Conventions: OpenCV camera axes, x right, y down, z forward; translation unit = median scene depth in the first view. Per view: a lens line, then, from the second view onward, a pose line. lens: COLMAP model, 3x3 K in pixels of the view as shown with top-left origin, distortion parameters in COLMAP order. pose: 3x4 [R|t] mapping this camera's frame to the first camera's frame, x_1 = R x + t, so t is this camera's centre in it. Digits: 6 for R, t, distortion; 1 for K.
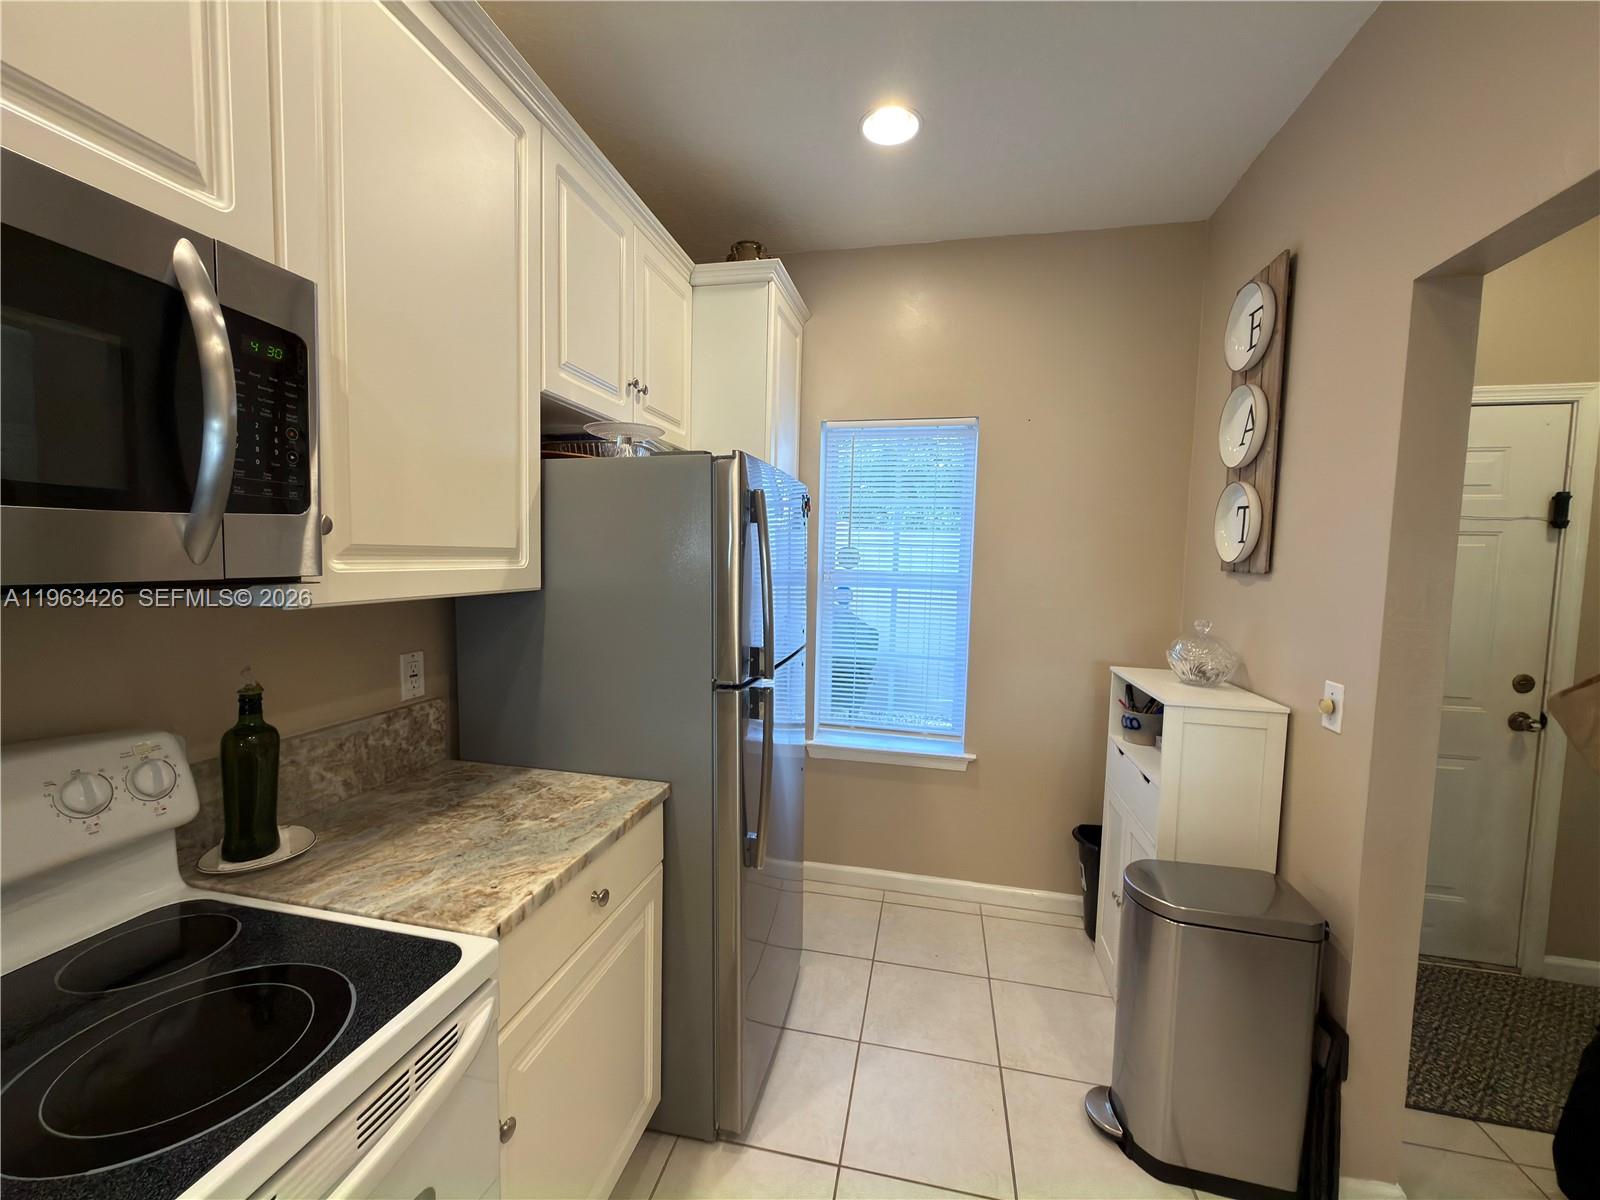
lens RADIAL K [[643.5, 0, 799.9], [0, 643.5, 595.7], [0, 0, 1]] dist [-0.000066, 0.000007]
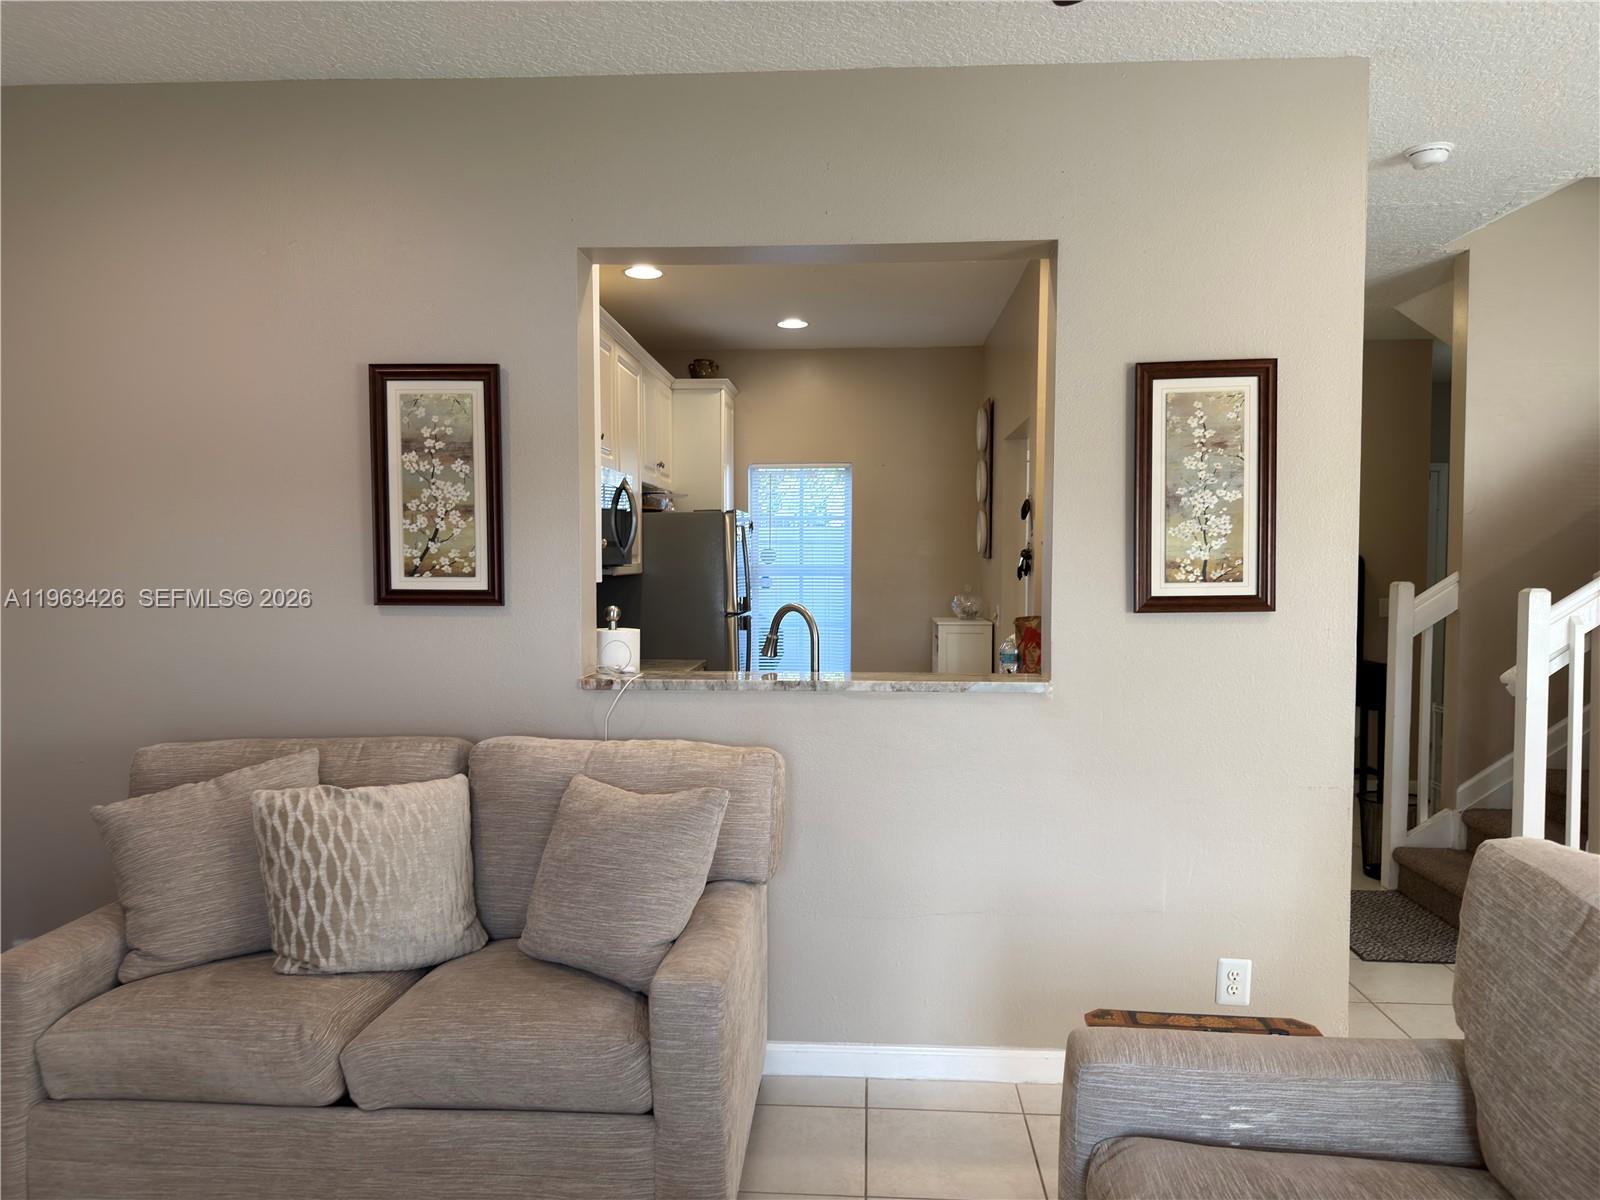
lens RADIAL K [[1124.2, 0, 797.9], [0, 1124.2, 603.8], [0, 0, 1]] dist [0.000481, 0.000006]
pose [[0.986382, -0.033615, 0.160997, -0.326322], [0.036885, 0.999169, -0.017365, 0.114966], [-0.160279, 0.023067, 0.986802, -1.812282]]
